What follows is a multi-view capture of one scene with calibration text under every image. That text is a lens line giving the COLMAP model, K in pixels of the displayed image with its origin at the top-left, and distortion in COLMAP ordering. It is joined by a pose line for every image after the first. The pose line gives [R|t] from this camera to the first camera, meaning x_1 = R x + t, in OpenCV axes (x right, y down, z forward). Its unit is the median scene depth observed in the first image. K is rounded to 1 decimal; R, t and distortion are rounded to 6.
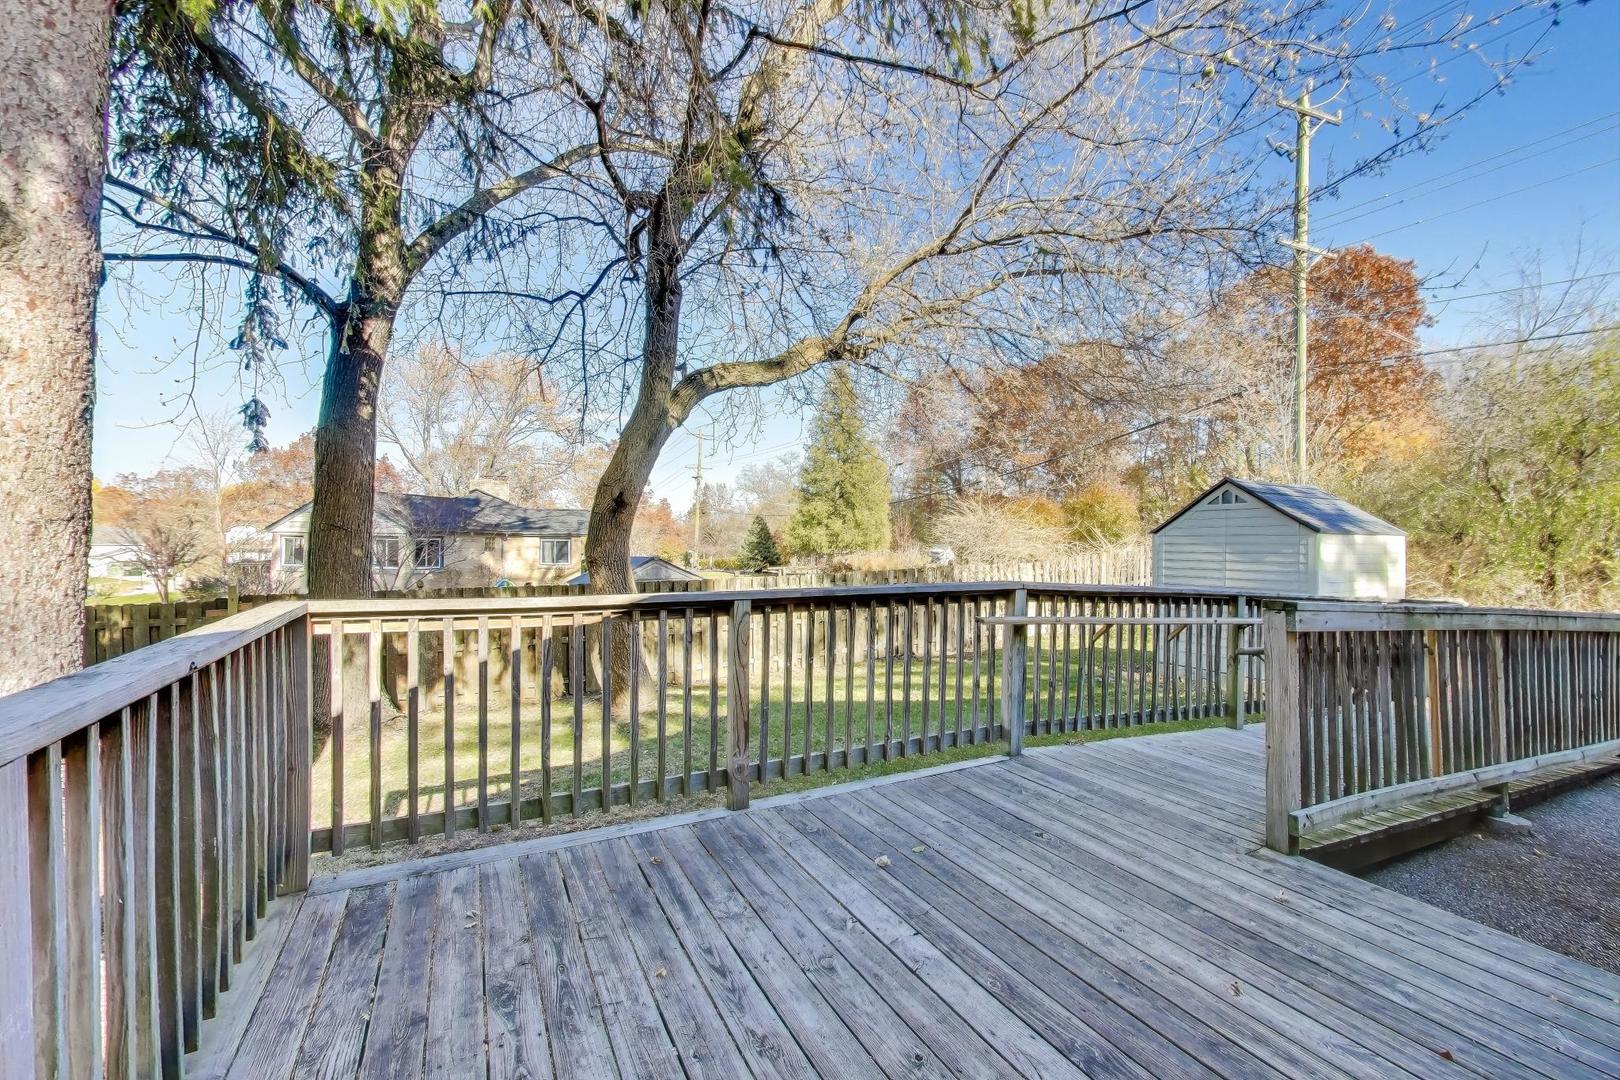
lens RADIAL K [[678.1, 0, 810.0], [0, 678.1, 540.0], [0, 0, 1]] dist [0.000179, 0.000029]
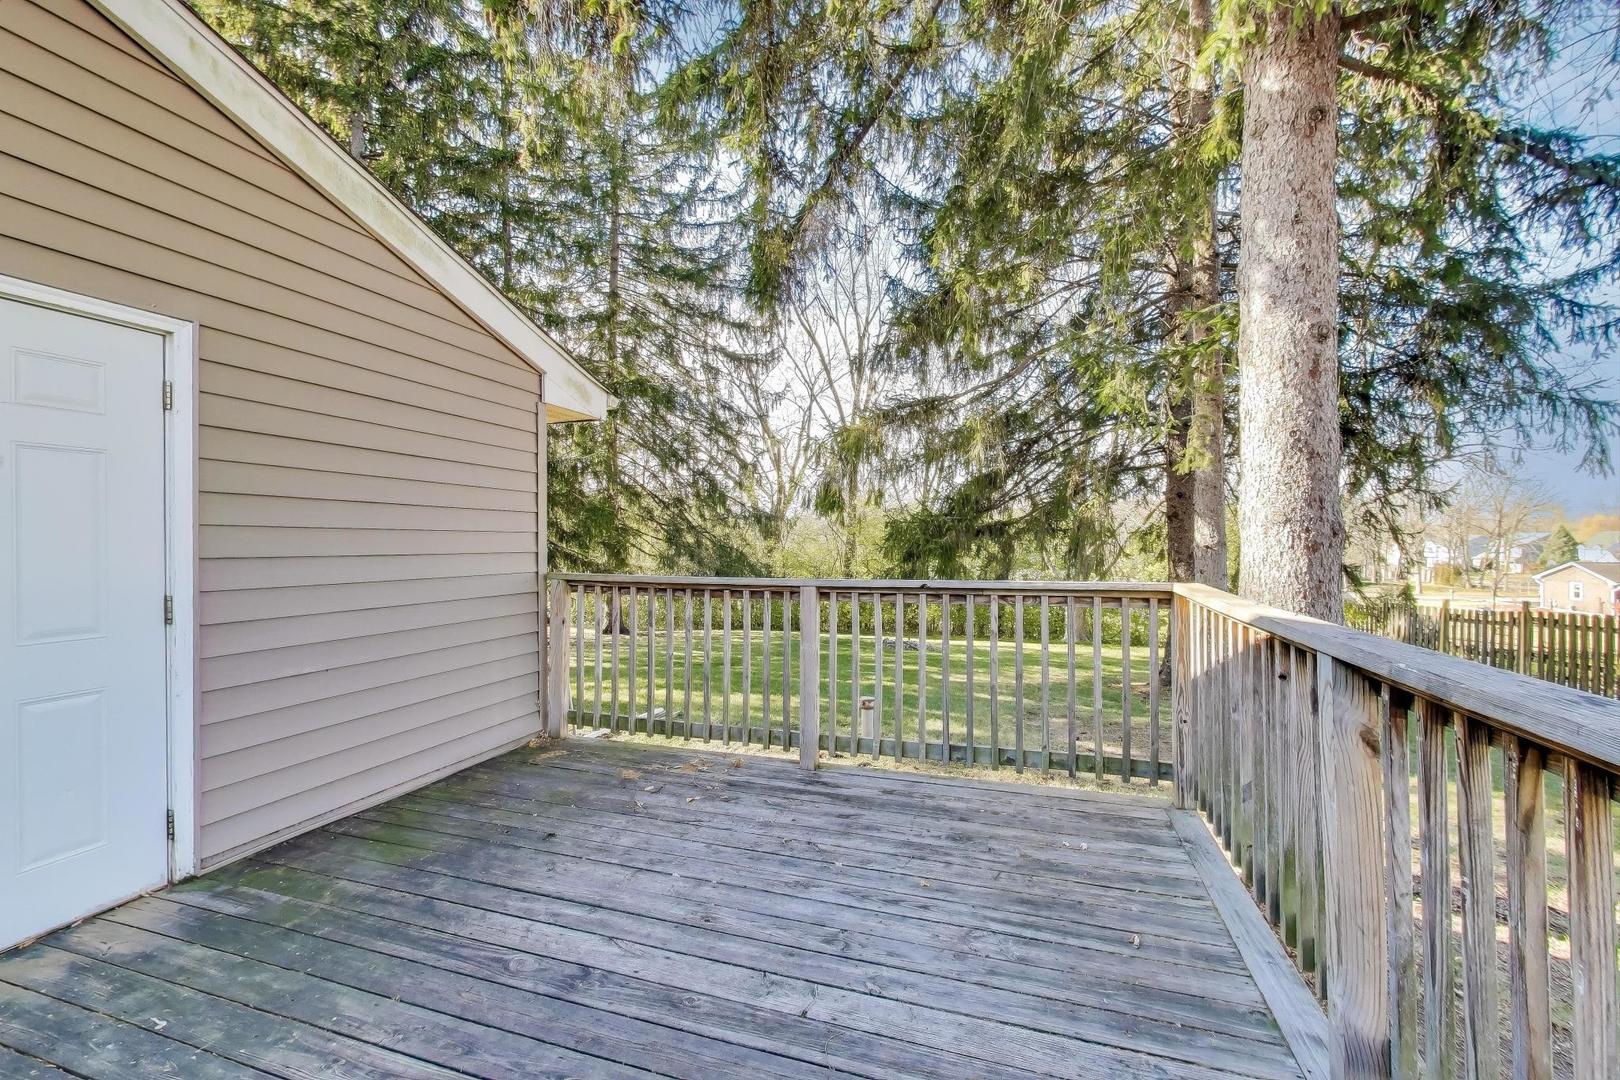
lens RADIAL K [[678.1, 0, 810.0], [0, 678.1, 540.0], [0, 0, 1]] dist [0.000179, 0.000029]
pose [[-0.711809, -0.004410, -0.702359, 0.723702], [0.002354, 0.999960, -0.008663, 0.019539], [0.702369, -0.007820, -0.711770, 1.584955]]
